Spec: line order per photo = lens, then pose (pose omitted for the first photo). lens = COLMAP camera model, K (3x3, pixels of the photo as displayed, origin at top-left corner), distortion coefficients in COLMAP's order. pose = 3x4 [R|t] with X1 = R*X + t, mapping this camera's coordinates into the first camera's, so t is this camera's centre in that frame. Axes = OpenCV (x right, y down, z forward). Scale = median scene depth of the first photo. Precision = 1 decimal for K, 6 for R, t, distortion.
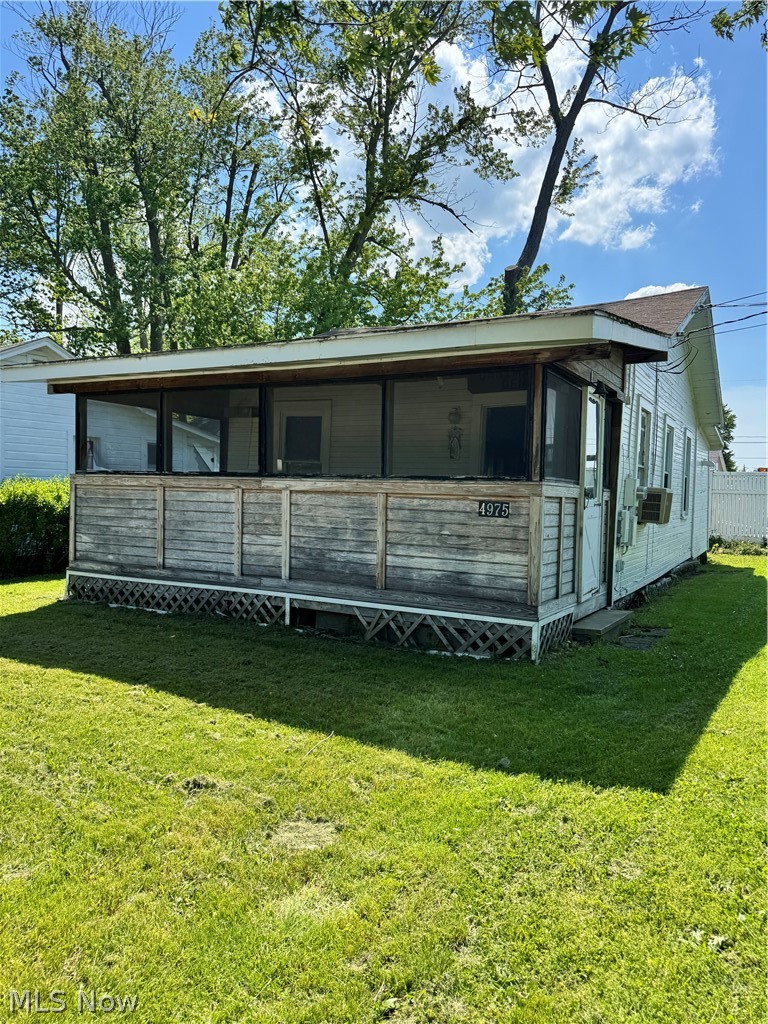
lens RADIAL K [[739.7, 0, 384.0], [0, 739.7, 512.0], [0, 0, 1]] dist [0.024360, -0.000038]
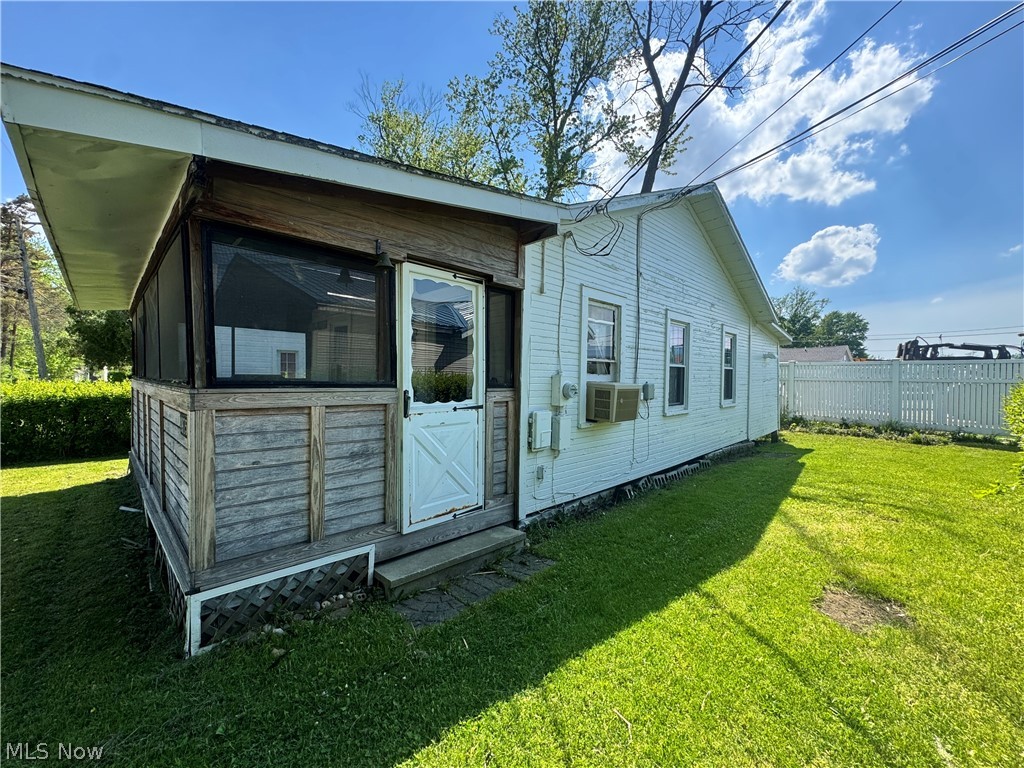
lens RADIAL K [[412.4, 0, 512.0], [0, 412.4, 384.0], [0, 0, 1]] dist [-0.000869, -0.000023]
pose [[0.959451, -0.008838, -0.281735, 0.178129], [0.005210, 0.999894, -0.013625, -0.012127], [0.281826, 0.011604, 0.959395, 0.211138]]
